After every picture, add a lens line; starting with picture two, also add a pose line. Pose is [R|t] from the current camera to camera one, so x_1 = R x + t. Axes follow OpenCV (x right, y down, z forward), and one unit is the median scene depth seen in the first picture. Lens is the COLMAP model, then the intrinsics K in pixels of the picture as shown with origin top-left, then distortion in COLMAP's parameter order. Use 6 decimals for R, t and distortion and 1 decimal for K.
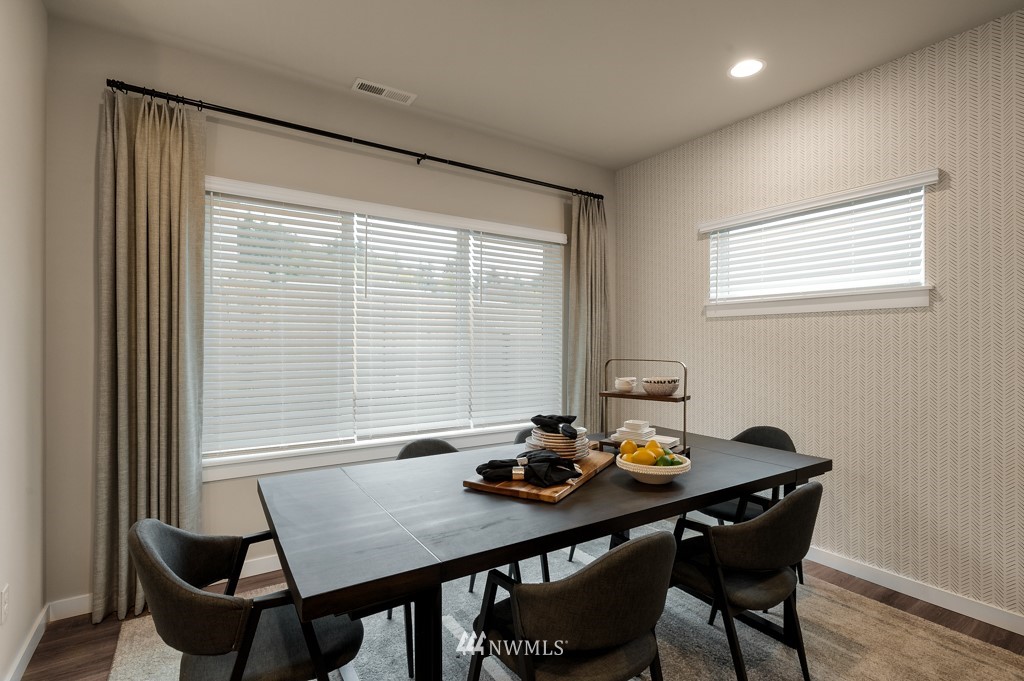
lens RADIAL K [[485.5, 0, 501.7], [0, 485.5, 335.6], [0, 0, 1]] dist [-0.000110, 0.001087]
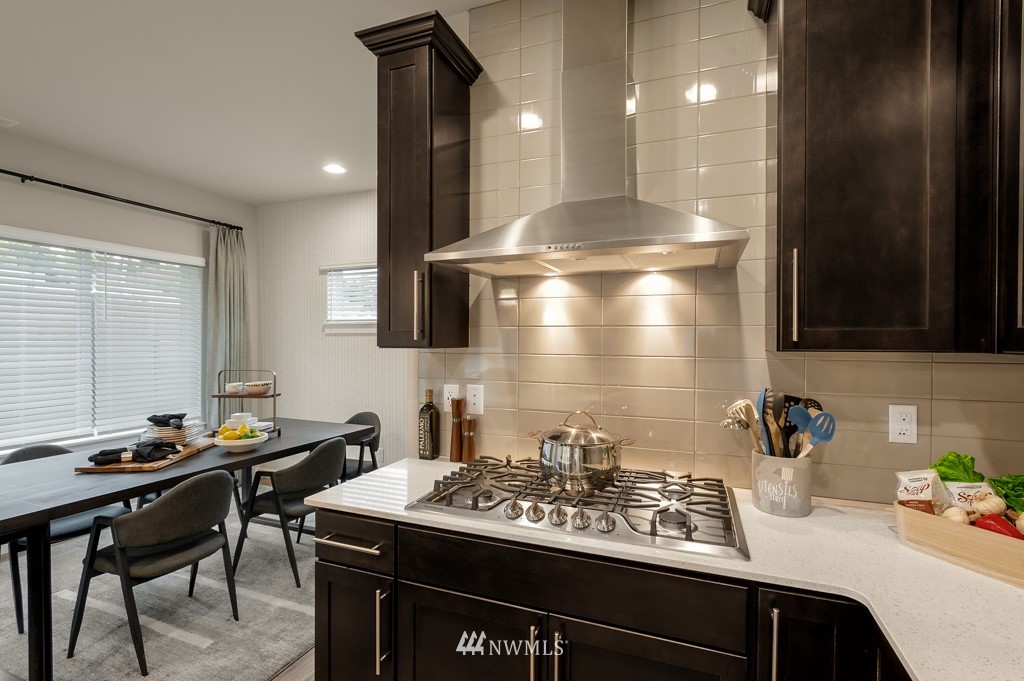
lens RADIAL K [[485.5, 0, 510.2], [0, 485.5, 343.9], [0, 0, 1]] dist [-0.000110, 0.001087]
pose [[0.813933, -0.002696, 0.580952, 0.086363], [-0.010737, 0.999749, 0.019682, -0.058498], [-0.580859, -0.022258, 0.813700, -0.557848]]
